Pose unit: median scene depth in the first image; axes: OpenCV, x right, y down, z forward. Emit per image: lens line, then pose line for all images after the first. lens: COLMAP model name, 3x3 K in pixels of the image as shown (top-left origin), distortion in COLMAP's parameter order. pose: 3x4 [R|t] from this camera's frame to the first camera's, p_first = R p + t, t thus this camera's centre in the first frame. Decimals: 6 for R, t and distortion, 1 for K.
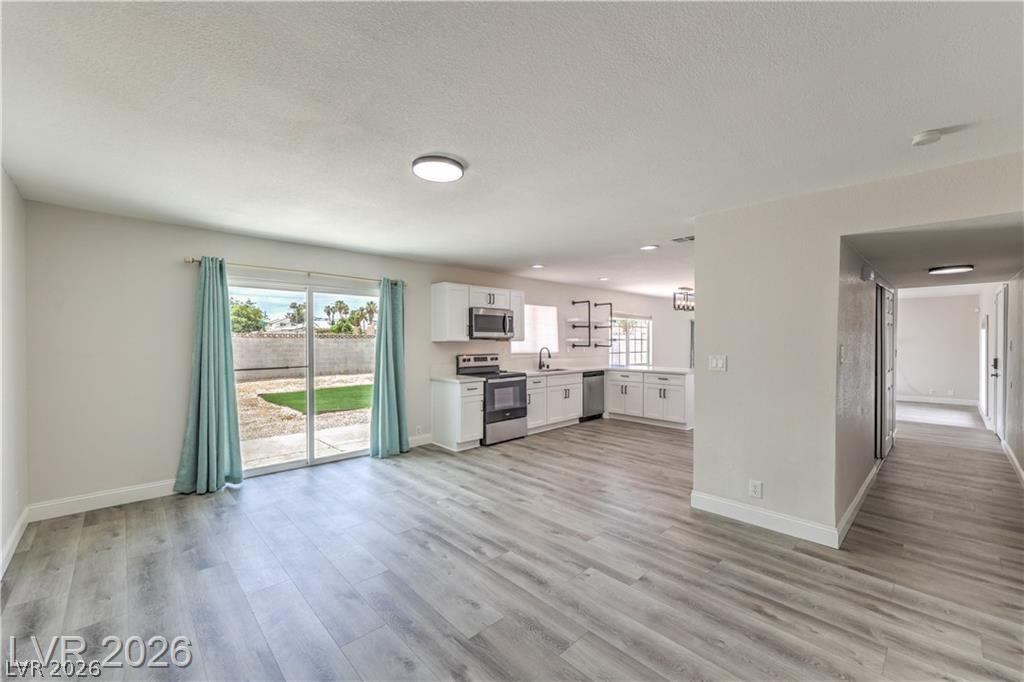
lens RADIAL K [[412.3, 0, 514.3], [0, 412.3, 344.2], [0, 0, 1]] dist [0.000725, 0.000095]
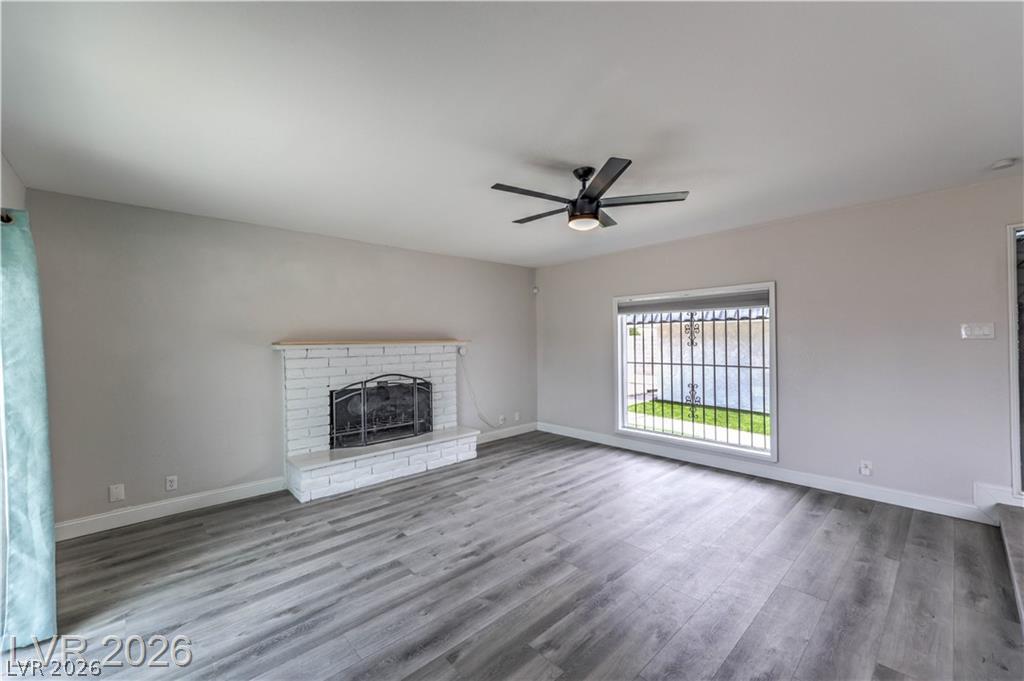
lens RADIAL K [[407.2, 0, 515.0], [0, 407.2, 341.0], [0, 0, 1]] dist [0.005840, 0.000640]
pose [[0.006206, 0.004428, 0.999971, 0.719423], [0.022908, 0.999727, -0.004569, 0.005758], [-0.999718, 0.022936, 0.006103, 1.685223]]
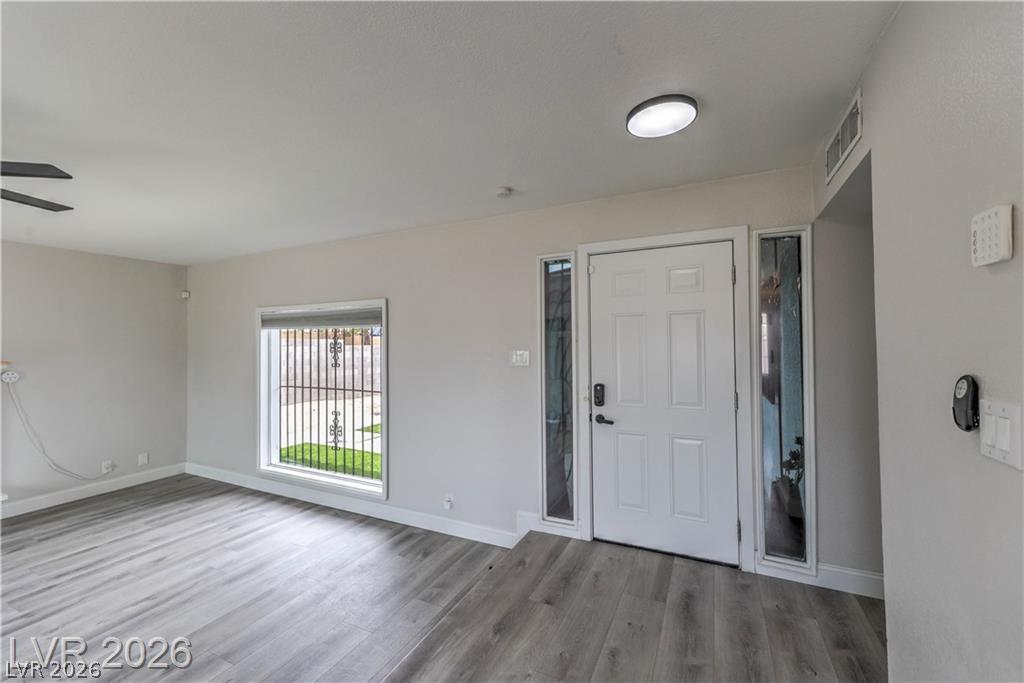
lens RADIAL K [[411.1, 0, 513.0], [0, 411.1, 339.7], [0, 0, 1]] dist [0.000484, 0.000167]
pose [[-0.350745, 0.018286, 0.936292, 0.757102], [0.020813, 0.999715, -0.011728, -0.014289], [-0.936240, 0.015373, -0.351025, 1.285066]]
